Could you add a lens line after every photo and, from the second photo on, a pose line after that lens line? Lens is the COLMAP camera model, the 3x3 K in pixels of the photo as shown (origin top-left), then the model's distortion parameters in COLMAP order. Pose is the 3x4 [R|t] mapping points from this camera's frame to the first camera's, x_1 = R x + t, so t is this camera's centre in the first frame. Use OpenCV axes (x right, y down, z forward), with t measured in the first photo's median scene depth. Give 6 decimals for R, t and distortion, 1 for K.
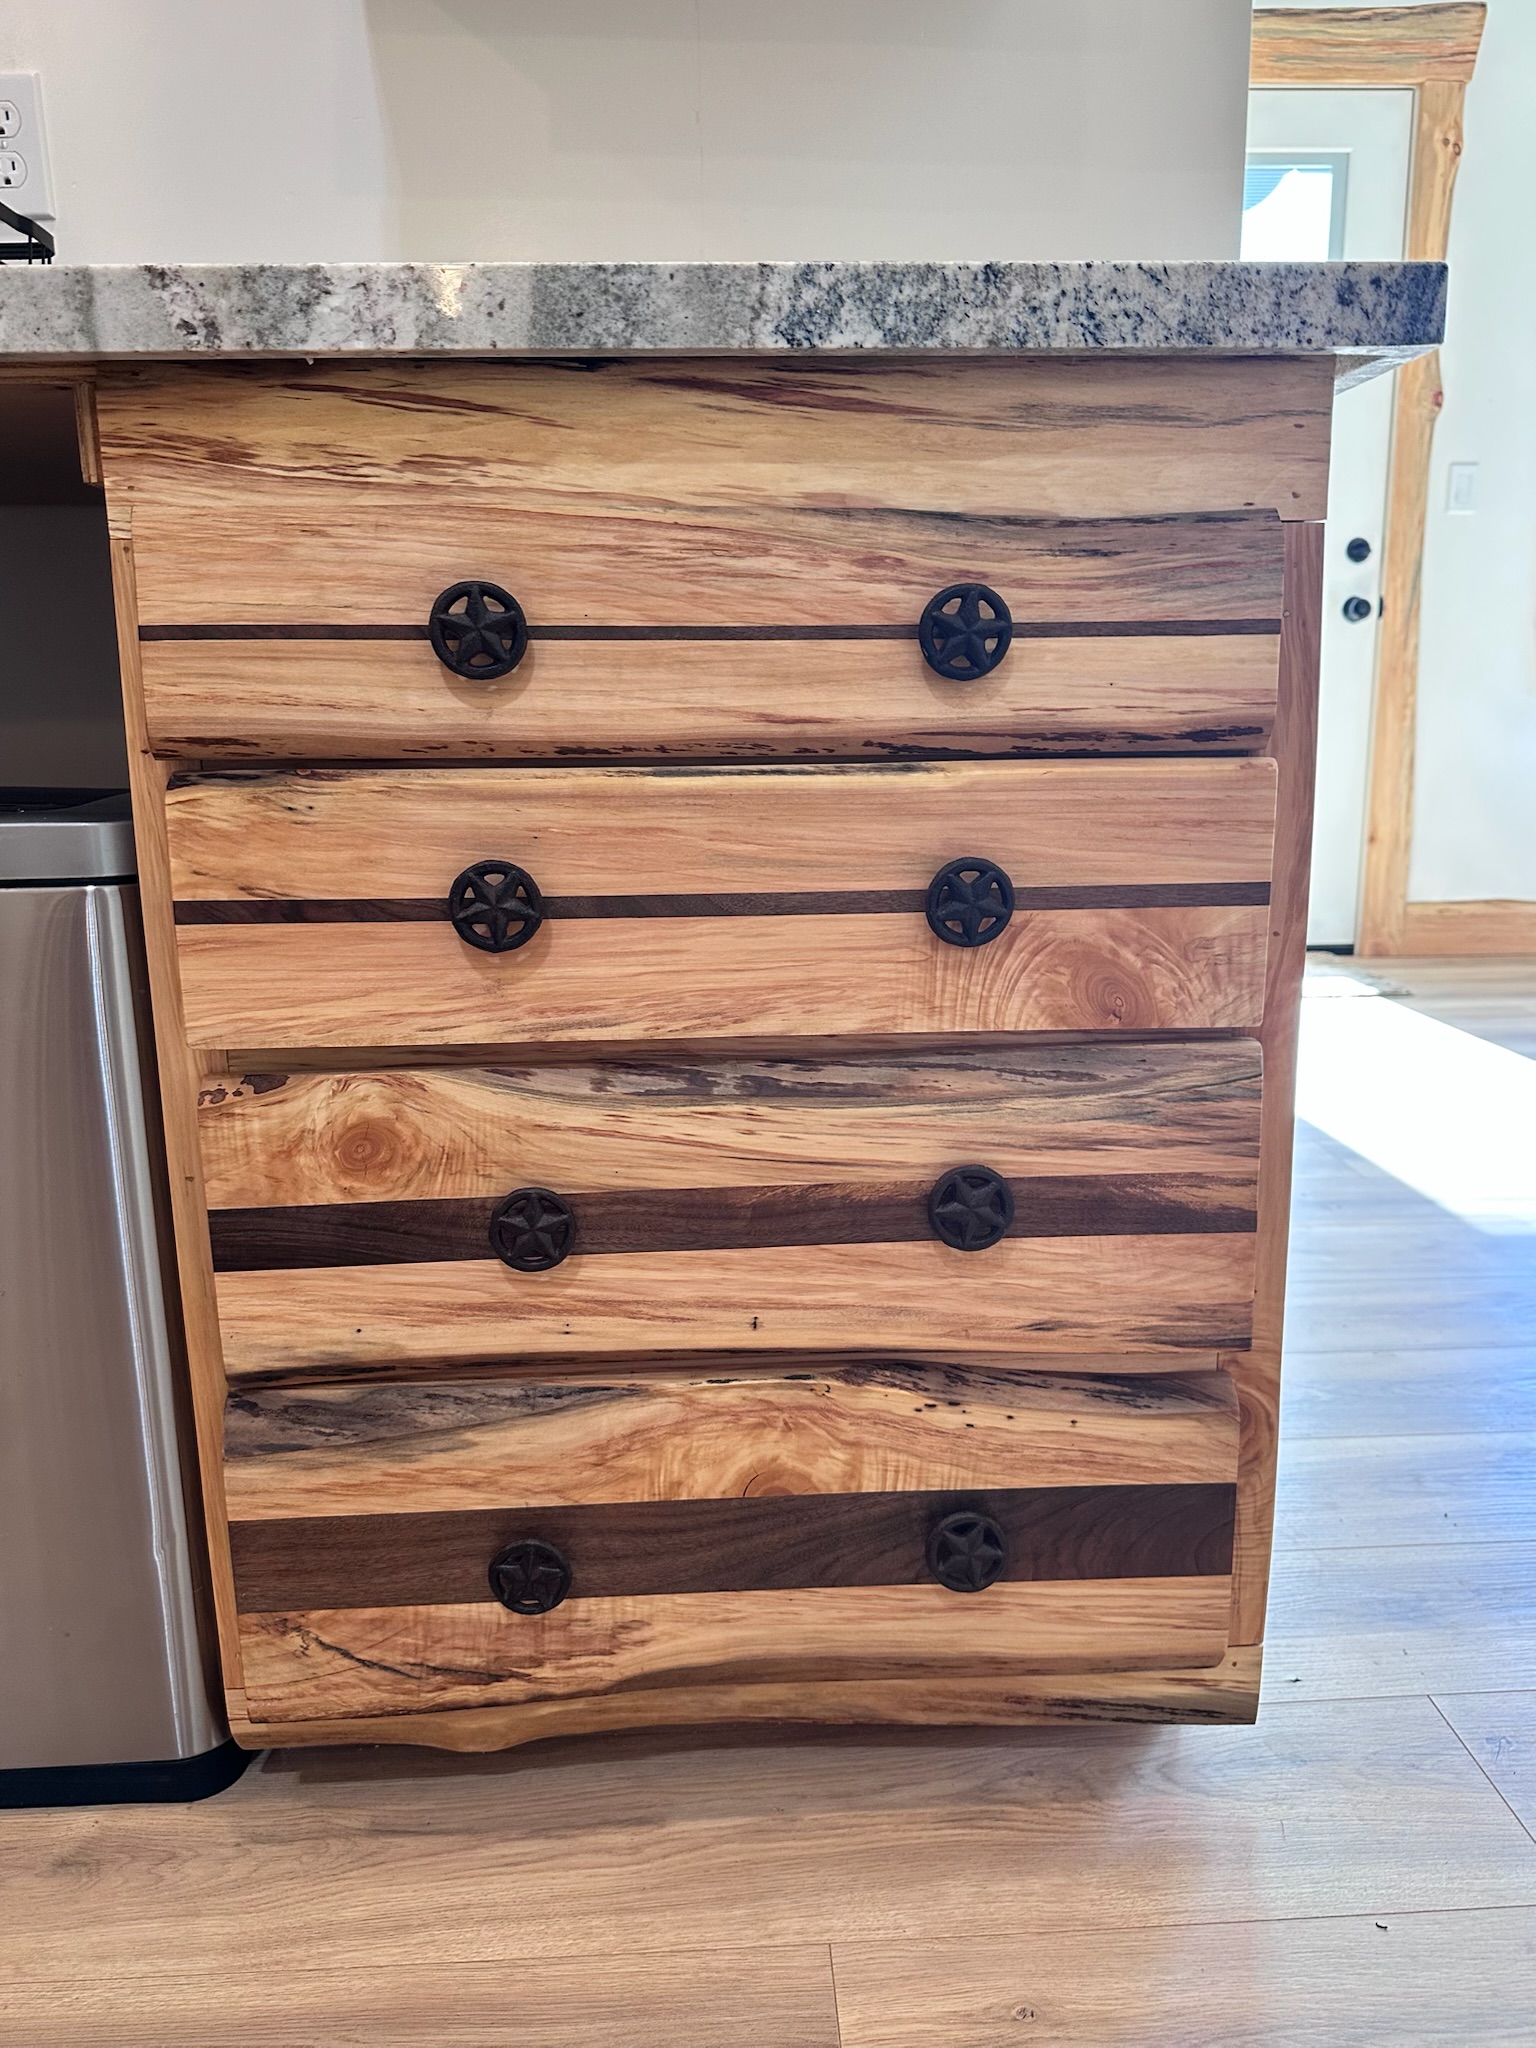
lens RADIAL K [[1451.3, 0, 768.0], [0, 1451.3, 1017.7], [0, 0, 1]] dist [0.045656, -0.036879]
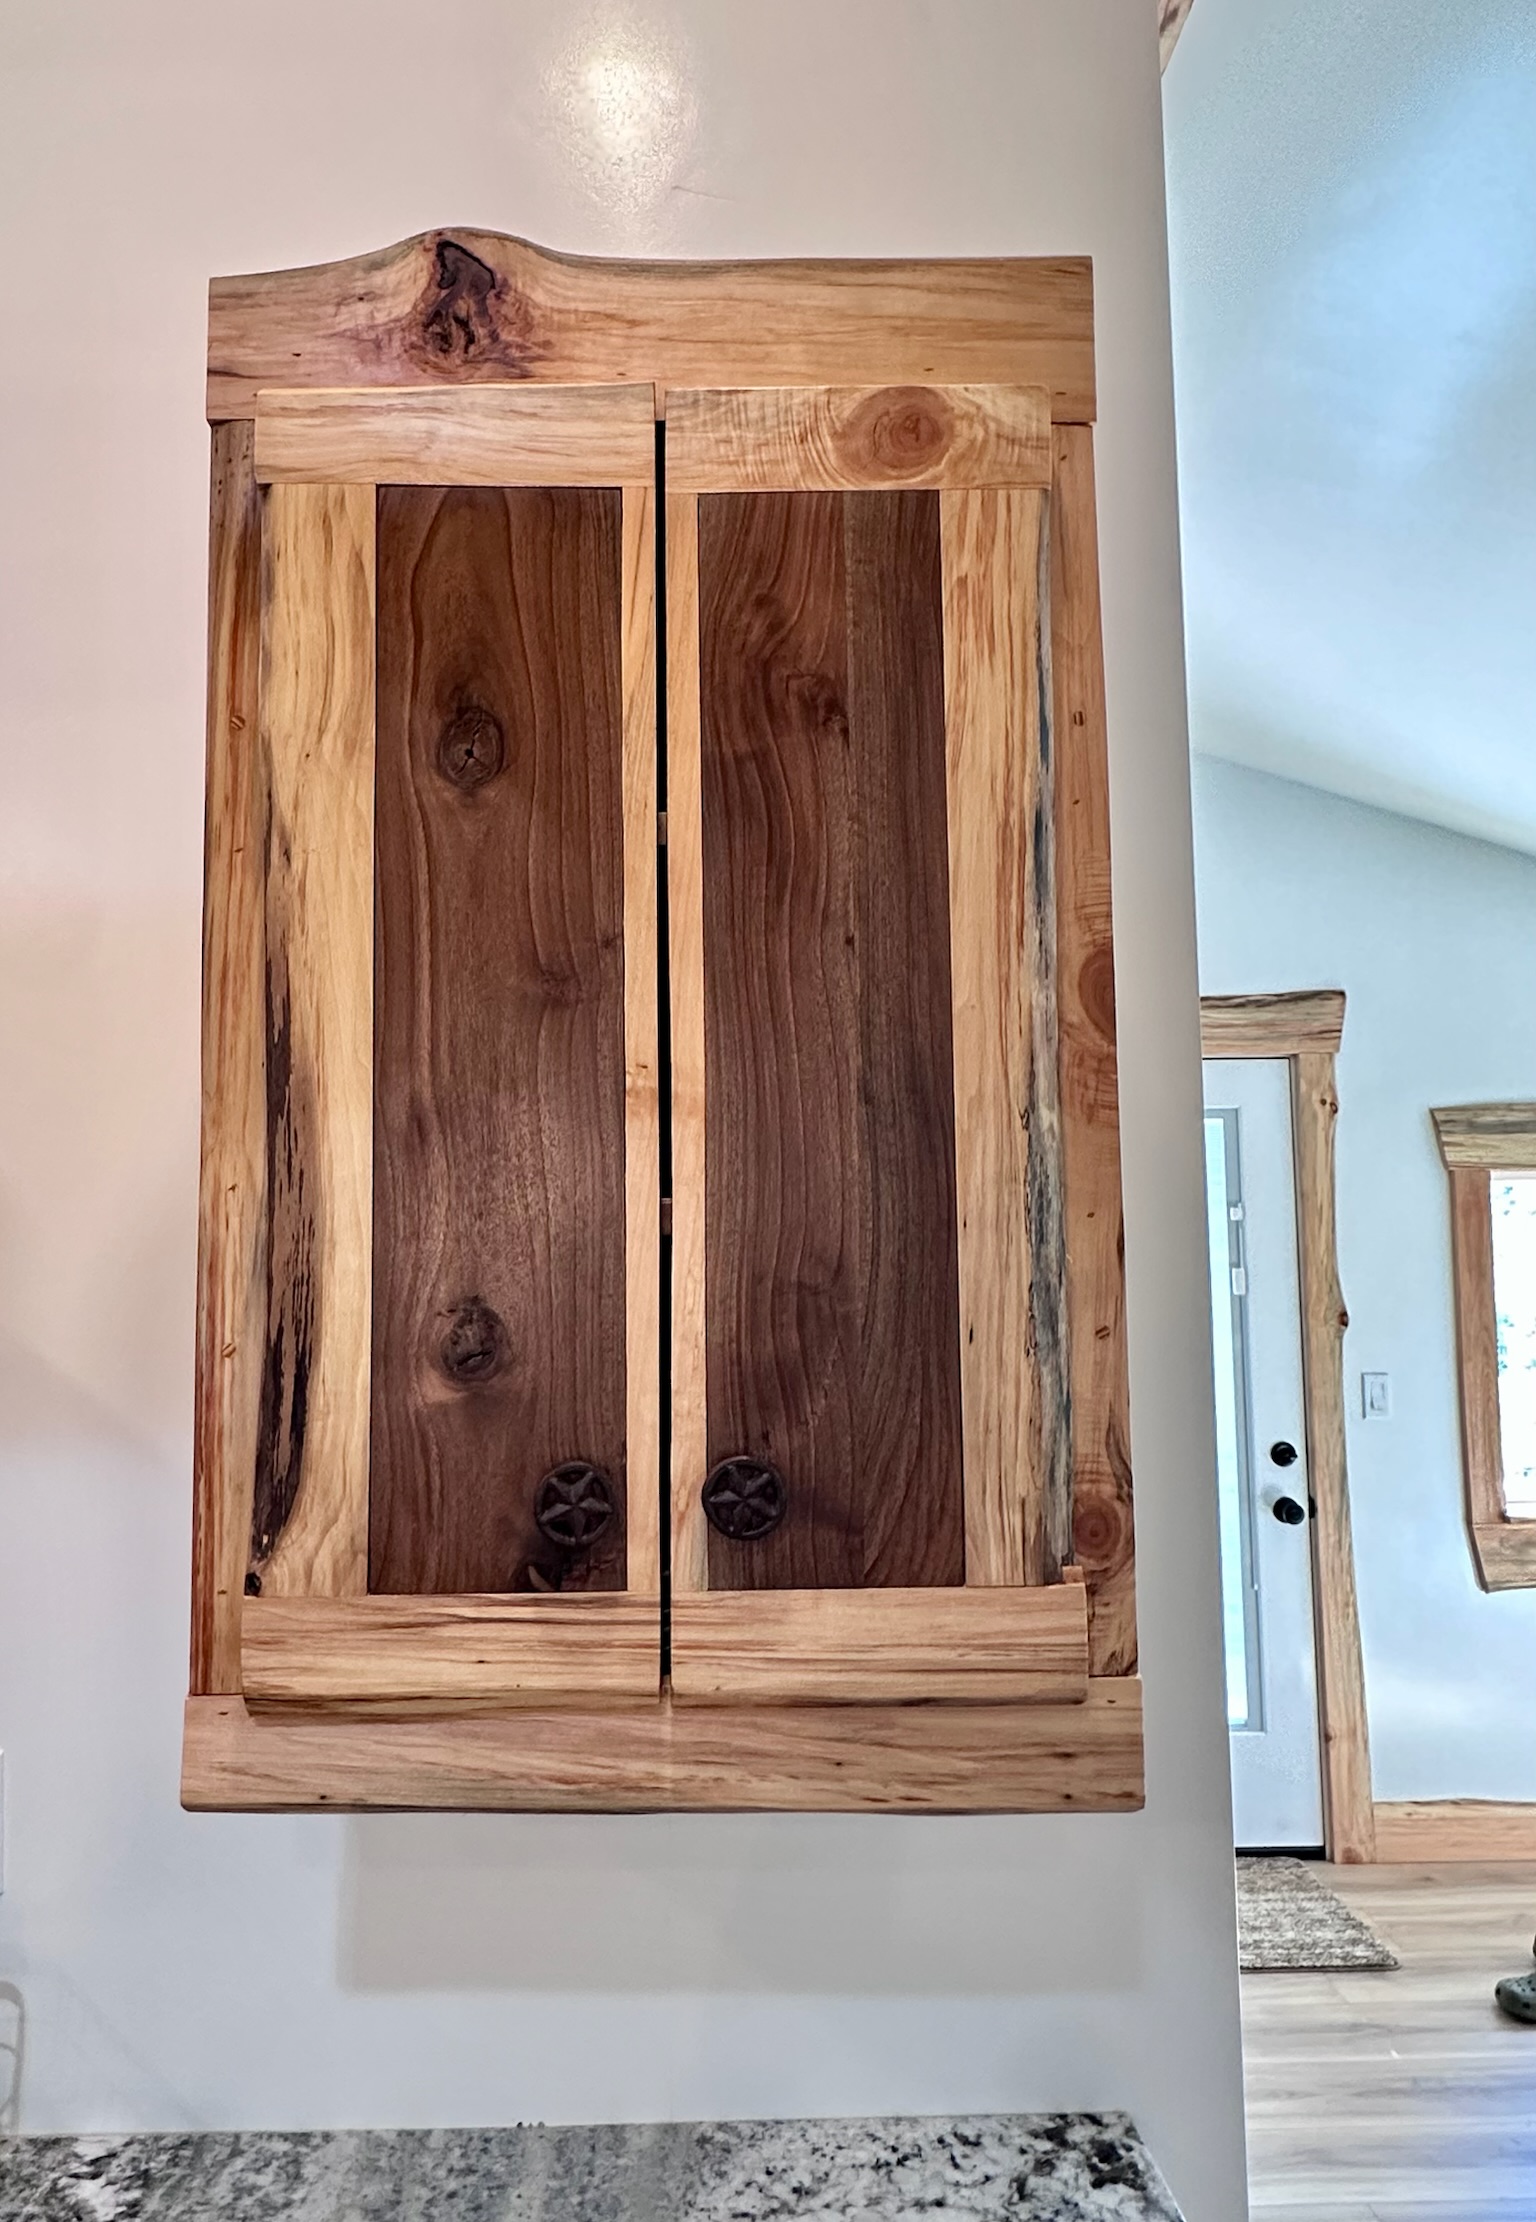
lens RADIAL K [[1383.3, 0, 680.4], [0, 1383.3, 1125.7], [0, 0, 1]] dist [-0.000968, 0.009918]
pose [[0.999603, 0.001479, -0.028143, 0.000929], [-0.008869, 0.964390, -0.264336, -1.086791], [0.026749, 0.264481, 0.964020, -0.096231]]
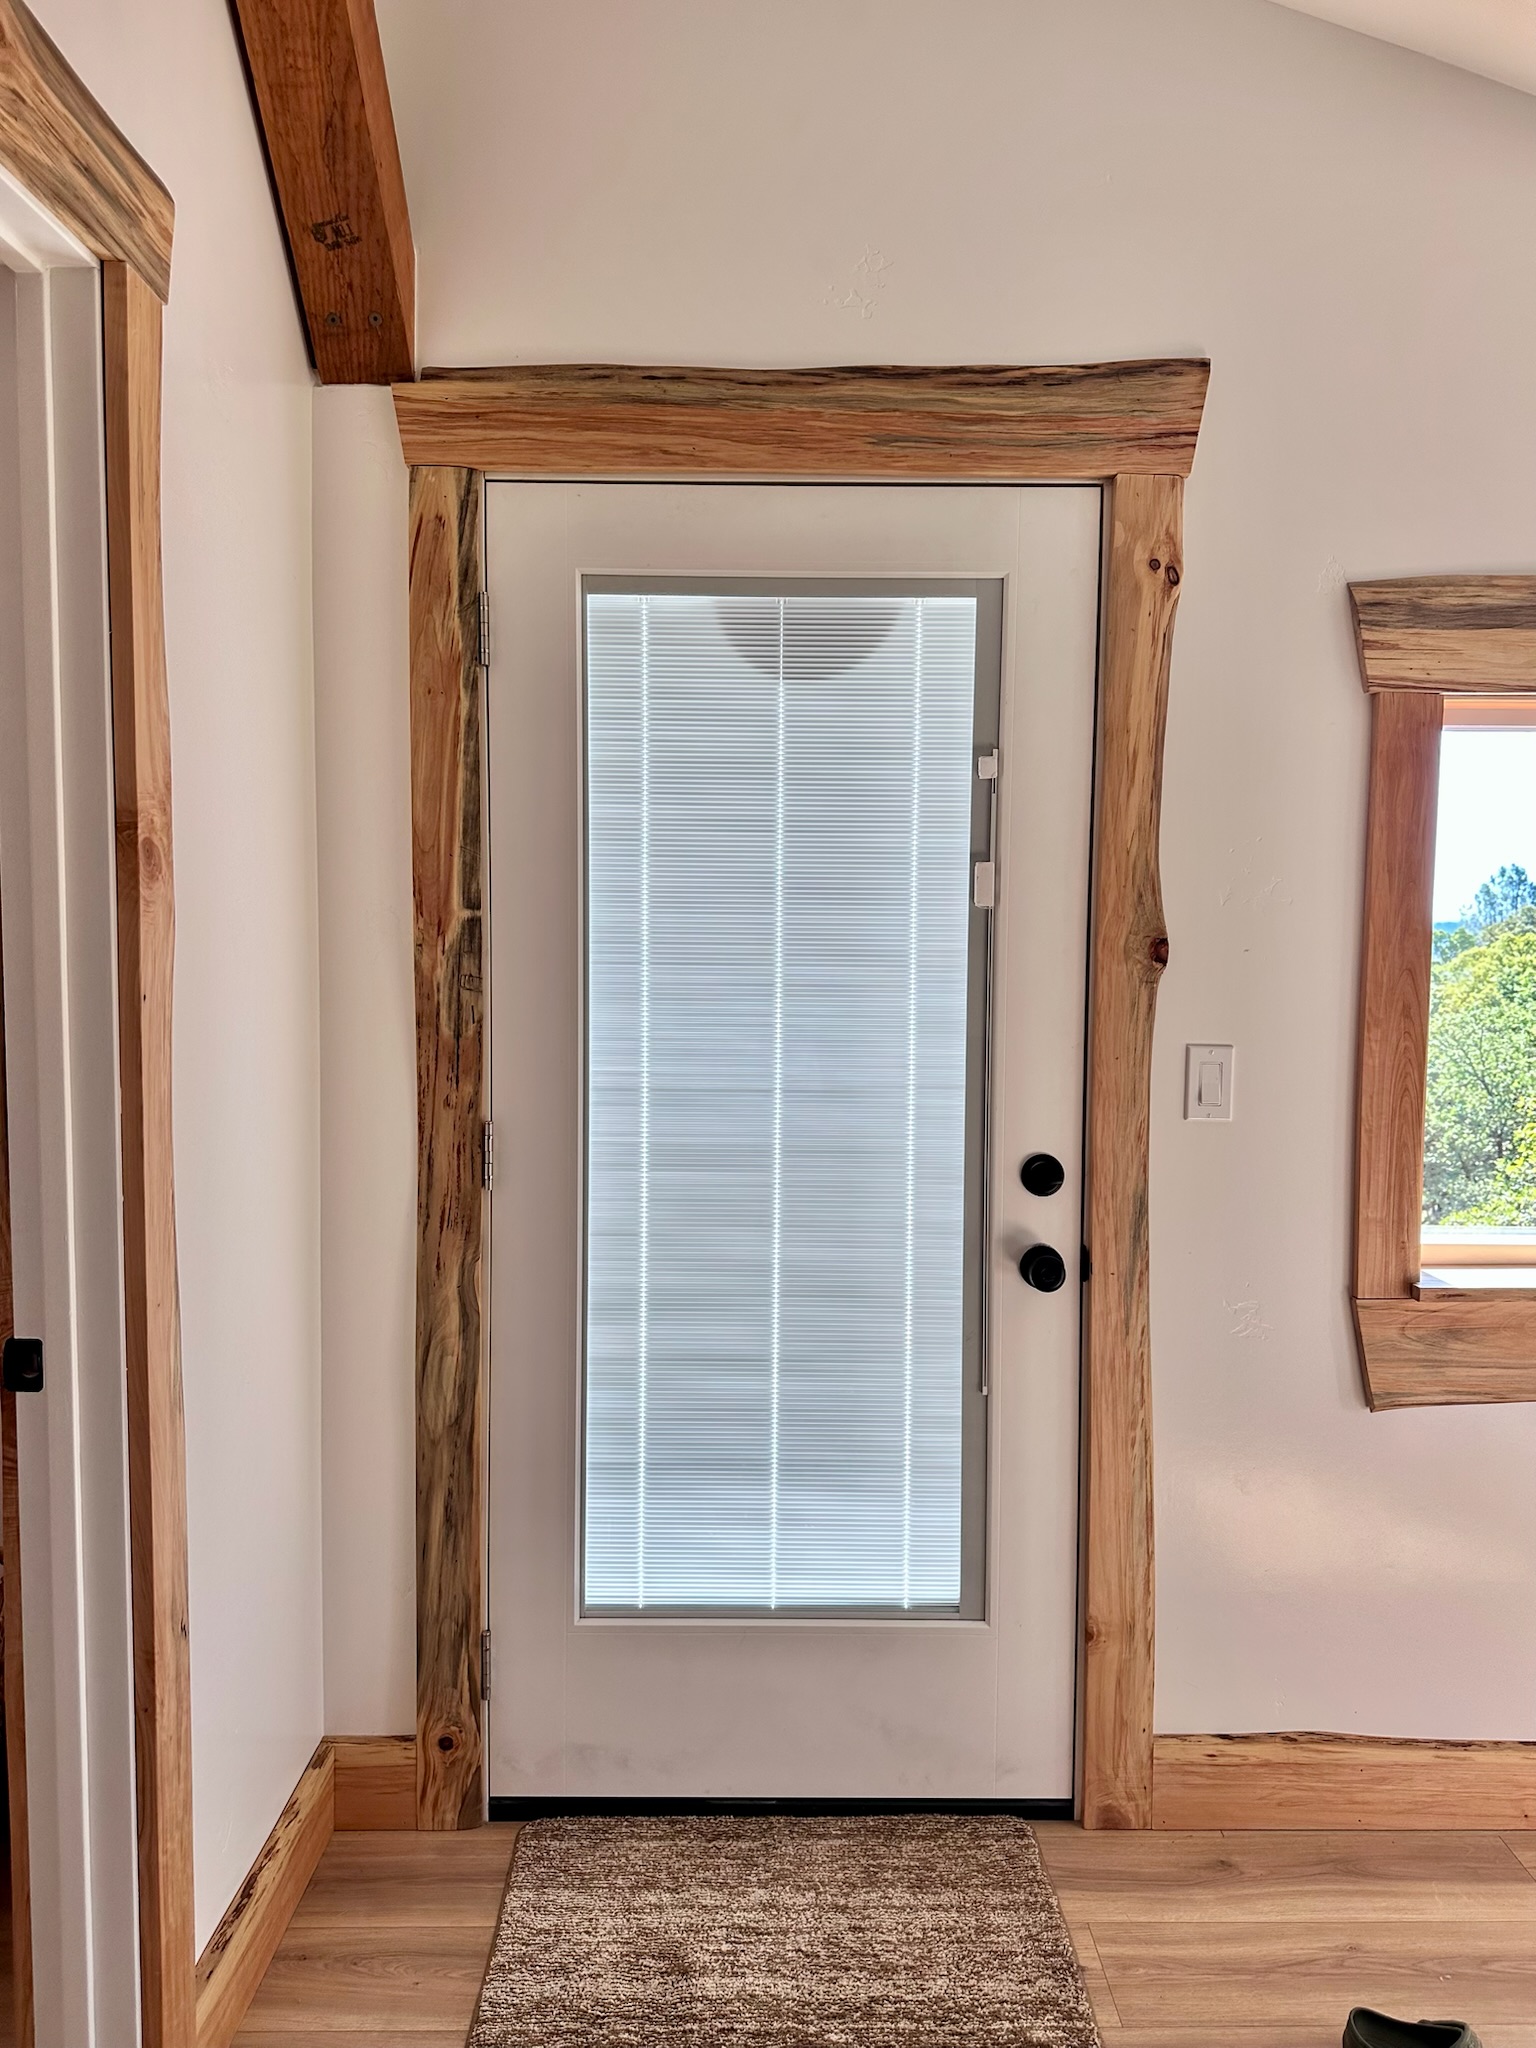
lens RADIAL K [[1451.3, 0, 765.1], [0, 1451.3, 1030.4], [0, 0, 1]] dist [0.045656, -0.036879]
pose [[0.999096, 0.026341, -0.033366, 1.184386], [-0.030522, 0.990814, -0.131741, -1.146143], [0.029590, 0.132641, 0.990722, 1.484822]]
